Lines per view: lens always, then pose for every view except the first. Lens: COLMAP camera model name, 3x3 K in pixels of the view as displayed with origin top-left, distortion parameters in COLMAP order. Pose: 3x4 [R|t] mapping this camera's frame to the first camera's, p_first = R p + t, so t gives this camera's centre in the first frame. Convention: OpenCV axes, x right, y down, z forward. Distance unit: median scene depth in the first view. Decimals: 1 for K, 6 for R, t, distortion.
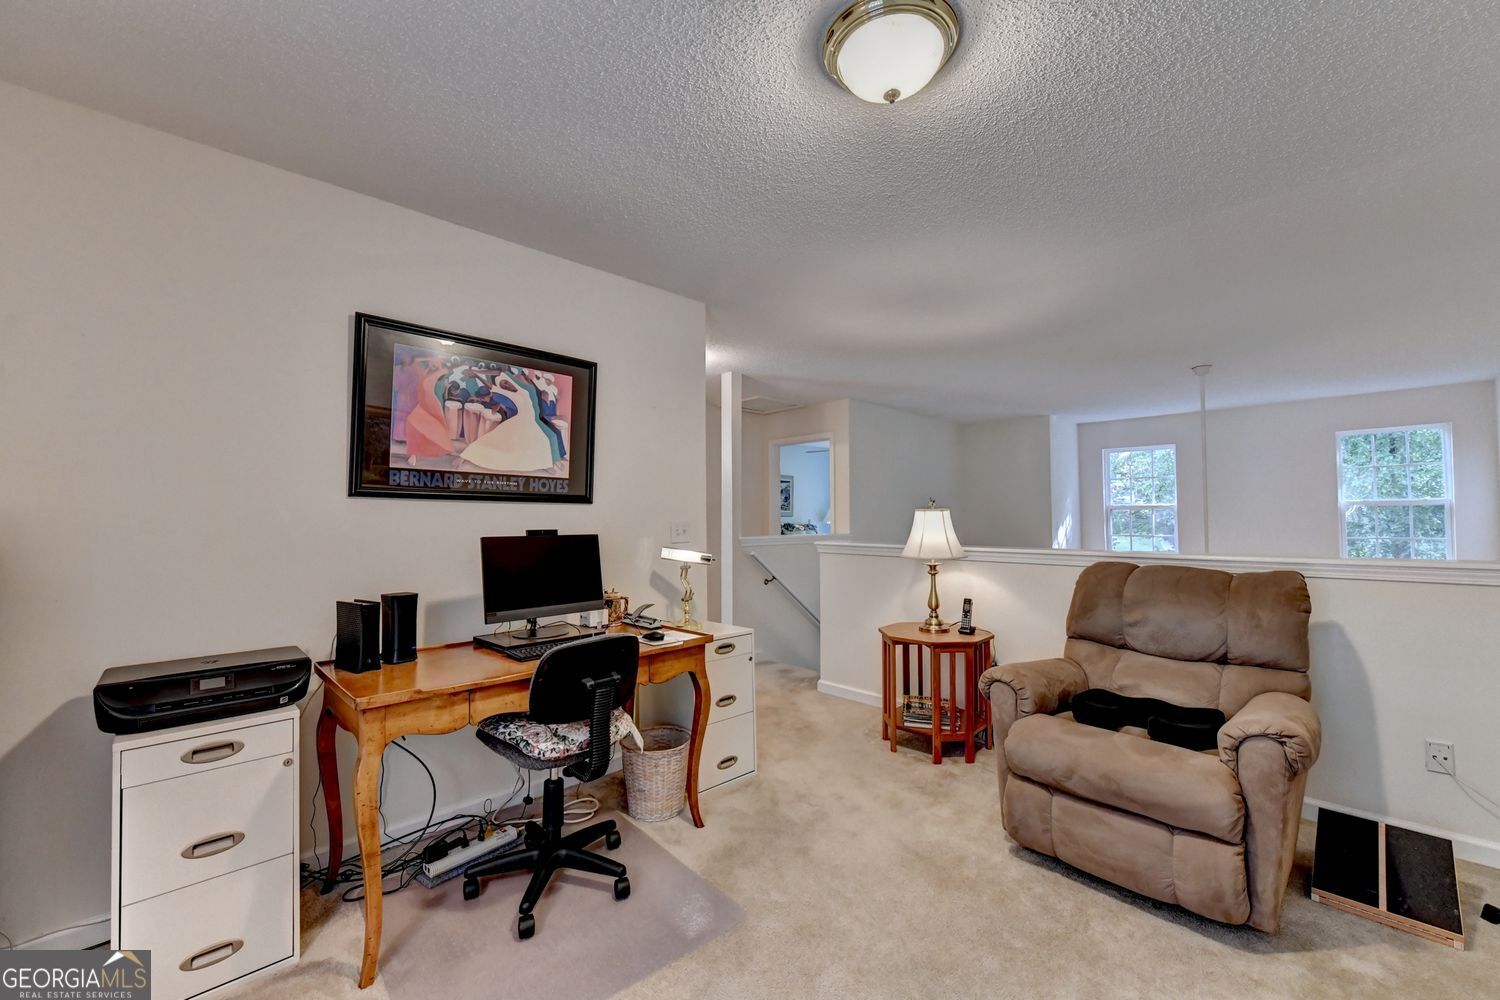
lens RADIAL K [[590.0, 0, 750.0], [0, 590.0, 500.0], [0, 0, 1]] dist [0.000875, 0.000015]
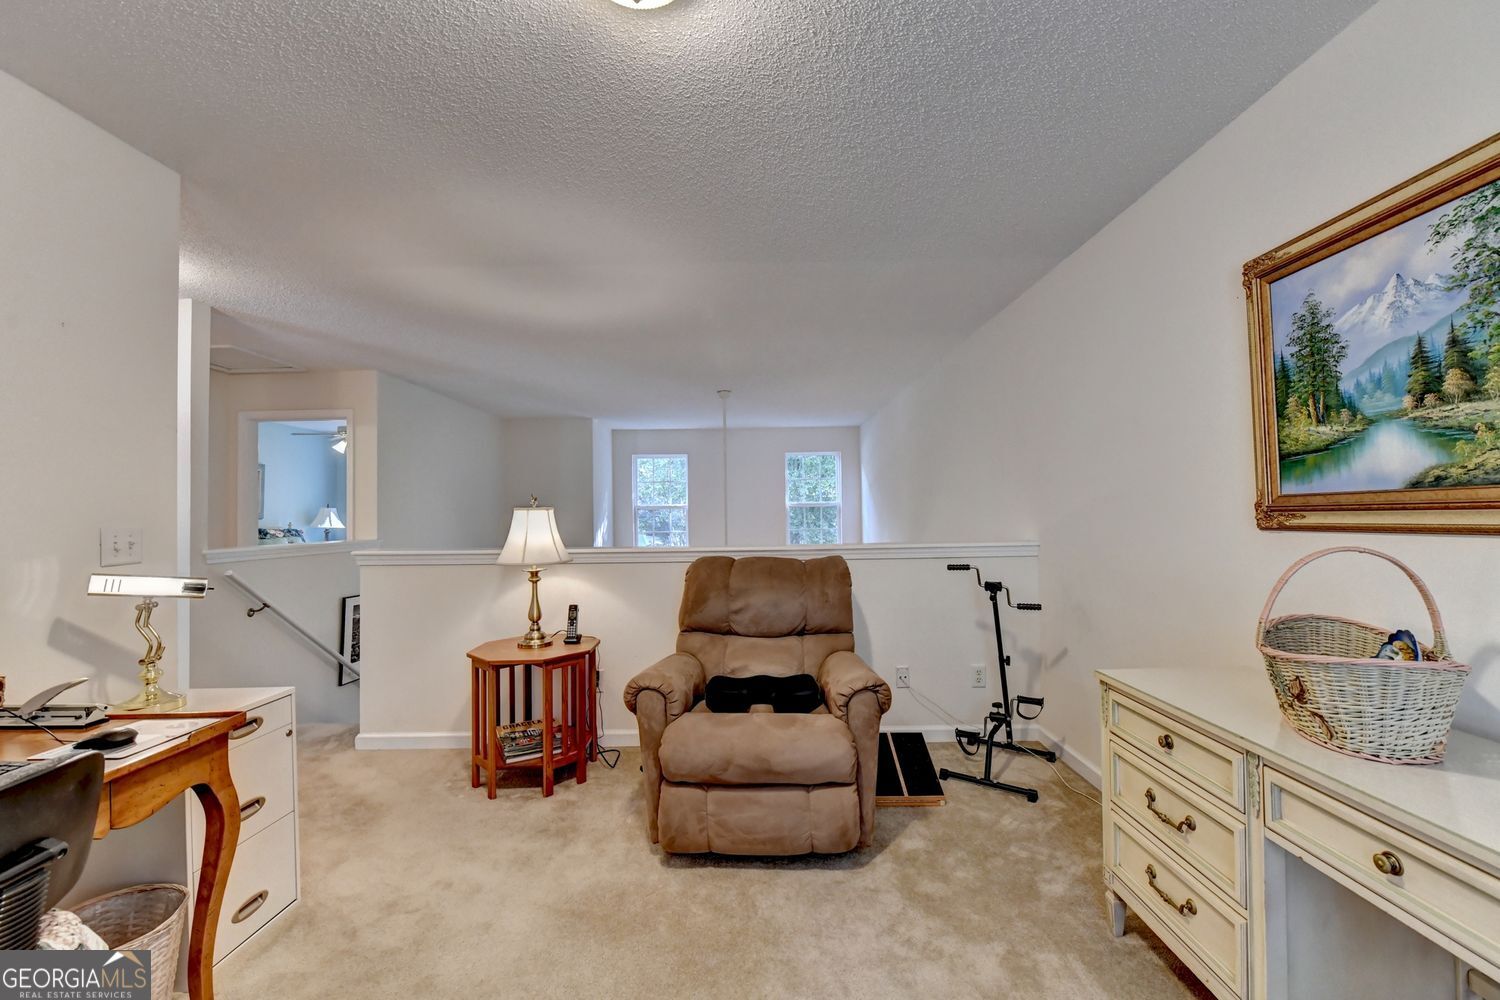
lens RADIAL K [[598.4, 0, 750.0], [0, 598.4, 500.0], [0, 0, 1]] dist [-0.003127, -0.000173]
pose [[0.703950, 0.011121, 0.710162, -0.122451], [-0.010659, 0.999930, -0.005092, 0.005823], [-0.710169, -0.003986, 0.704020, 0.172911]]
